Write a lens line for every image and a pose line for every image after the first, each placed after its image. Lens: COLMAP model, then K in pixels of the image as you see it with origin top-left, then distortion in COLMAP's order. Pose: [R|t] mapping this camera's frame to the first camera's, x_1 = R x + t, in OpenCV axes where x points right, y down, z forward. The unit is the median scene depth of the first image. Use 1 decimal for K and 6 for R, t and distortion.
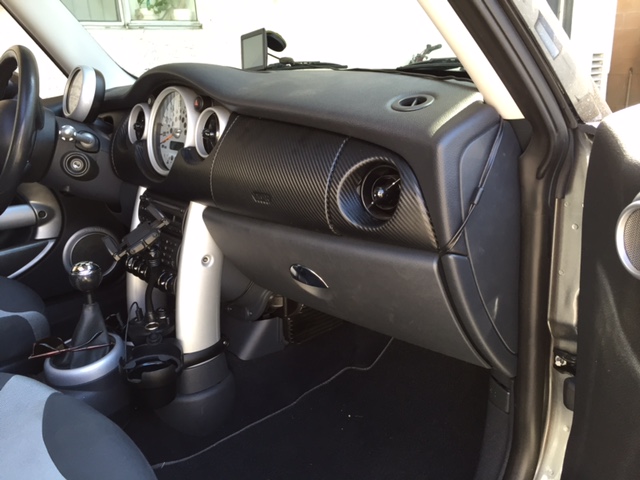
lens RADIAL K [[556.8, 0, 320.0], [0, 556.8, 240.0], [0, 0, 1]] dist [0.102126, -0.174894]
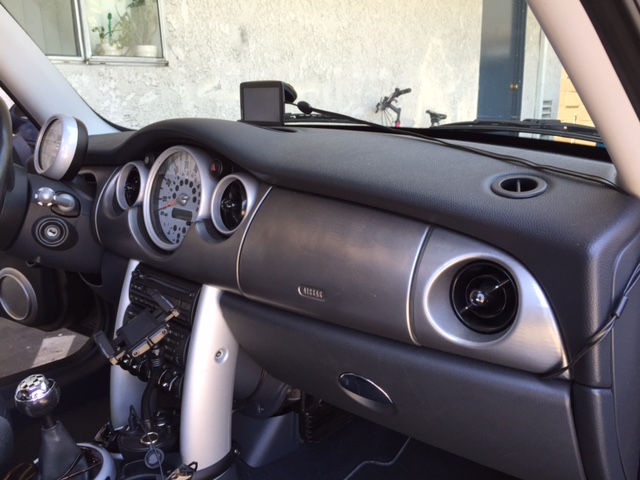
lens RADIAL K [[556.8, 0, 320.0], [0, 556.8, 240.0], [0, 0, 1]] dist [0.102126, -0.174894]
pose [[0.995605, 0.002057, 0.093628, -0.130624], [0.003373, 0.998322, -0.057801, -0.082071], [-0.093590, 0.057863, 0.993928, 0.152353]]
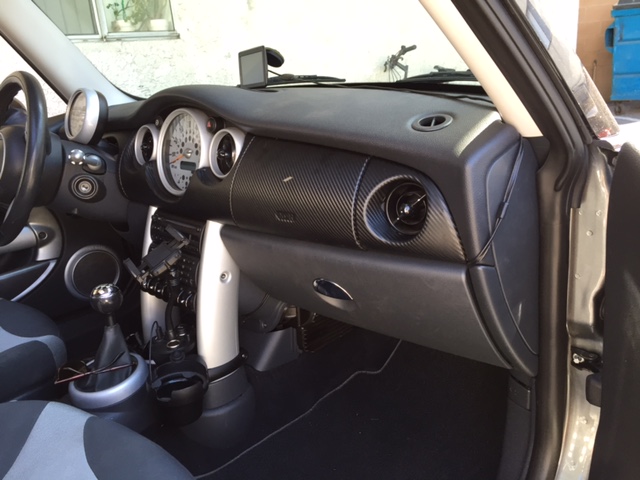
lens RADIAL K [[556.8, 0, 320.0], [0, 556.8, 240.0], [0, 0, 1]] dist [0.102126, -0.174894]
pose [[0.997872, -0.047572, 0.044582, -0.069016], [0.047529, 0.998868, 0.002026, -0.024199], [-0.044628, 0.000097, 0.999004, -0.029693]]
